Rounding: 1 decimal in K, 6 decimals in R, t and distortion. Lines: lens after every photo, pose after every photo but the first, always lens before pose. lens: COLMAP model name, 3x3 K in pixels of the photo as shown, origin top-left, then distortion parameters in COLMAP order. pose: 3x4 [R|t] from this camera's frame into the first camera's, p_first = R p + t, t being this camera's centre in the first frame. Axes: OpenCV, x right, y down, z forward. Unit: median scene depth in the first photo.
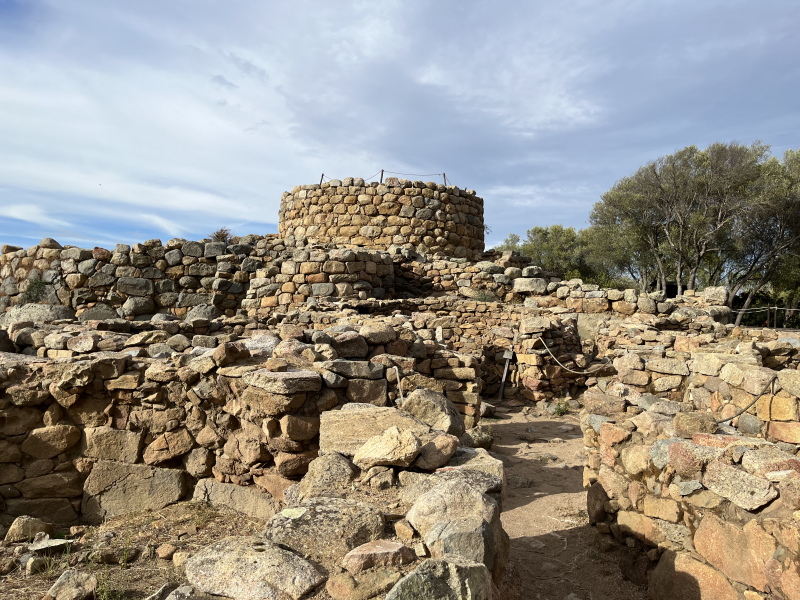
lens RADIAL K [[604.1, 0, 400.0], [0, 604.1, 300.0], [0, 0, 1]] dist [0.046136, -0.005689]
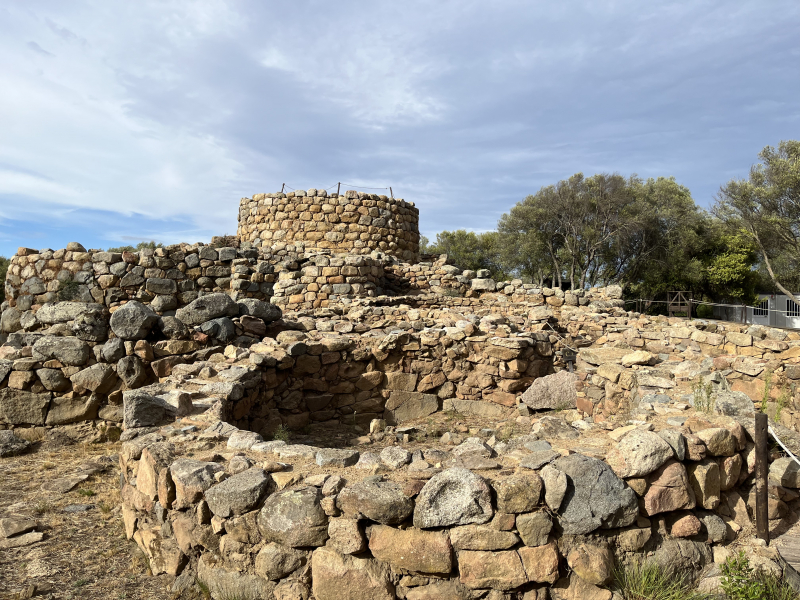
lens RADIAL K [[604.1, 0, 400.0], [0, 604.1, 300.0], [0, 0, 1]] dist [0.046136, -0.005689]
pose [[0.974658, -0.006915, 0.223593, -0.248775], [0.004458, 0.999924, 0.011490, -0.006896], [-0.223655, -0.010202, 0.974615, -0.209147]]
